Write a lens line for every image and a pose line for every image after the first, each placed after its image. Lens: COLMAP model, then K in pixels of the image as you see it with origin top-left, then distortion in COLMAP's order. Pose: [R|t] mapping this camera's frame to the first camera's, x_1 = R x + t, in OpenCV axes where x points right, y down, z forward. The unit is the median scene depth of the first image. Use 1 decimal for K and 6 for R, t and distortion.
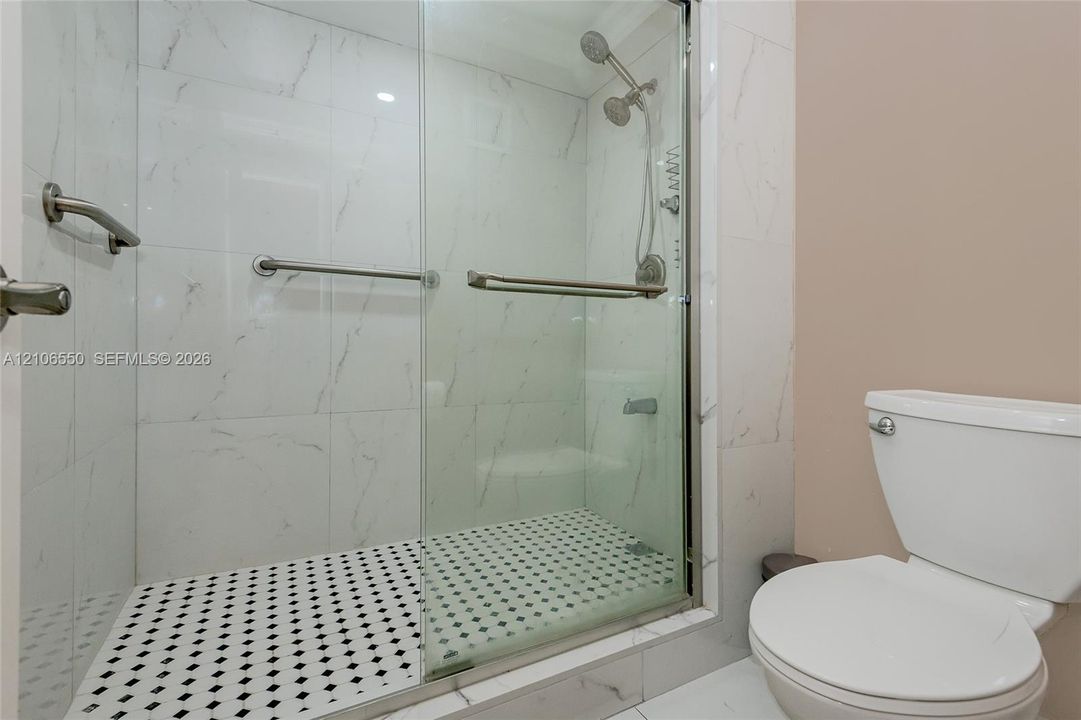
lens RADIAL K [[493.3, 0, 541.8], [0, 493.3, 352.2], [0, 0, 1]] dist [0.001763, 0.000149]
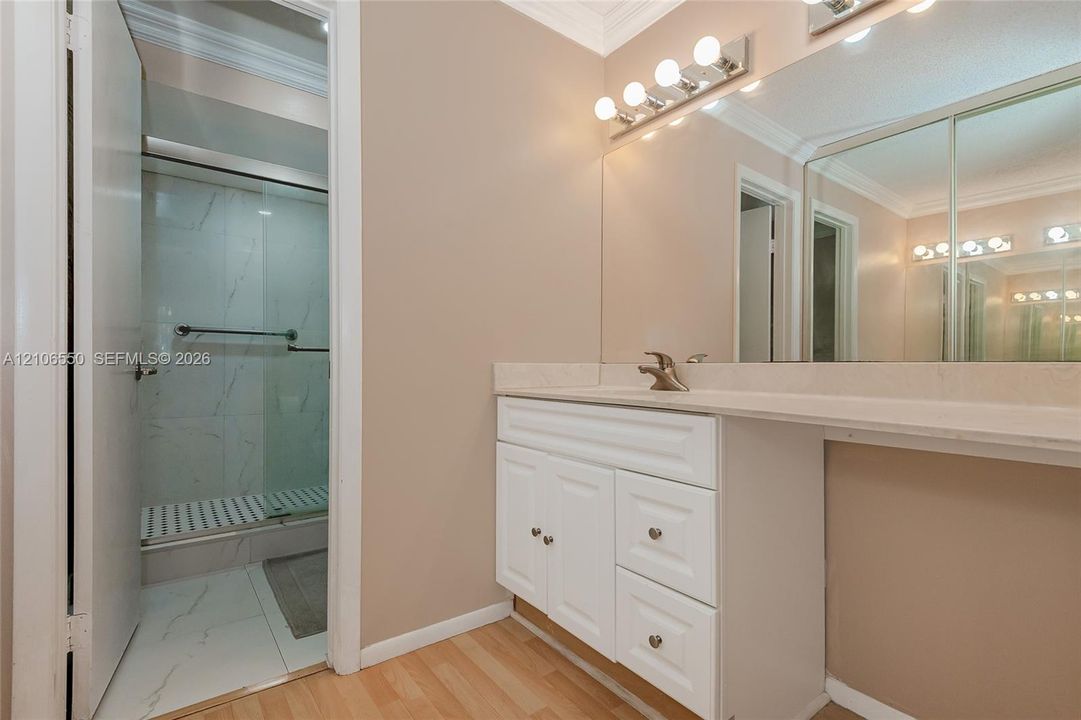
lens RADIAL K [[493.3, 0, 541.1], [0, 493.3, 367.4], [0, 0, 1]] dist [0.001763, 0.000149]
pose [[0.985606, 0.002619, 0.169040, 0.366516], [-0.003452, 0.999983, 0.004638, -0.055379], [-0.169025, -0.005154, 0.985598, -0.875723]]
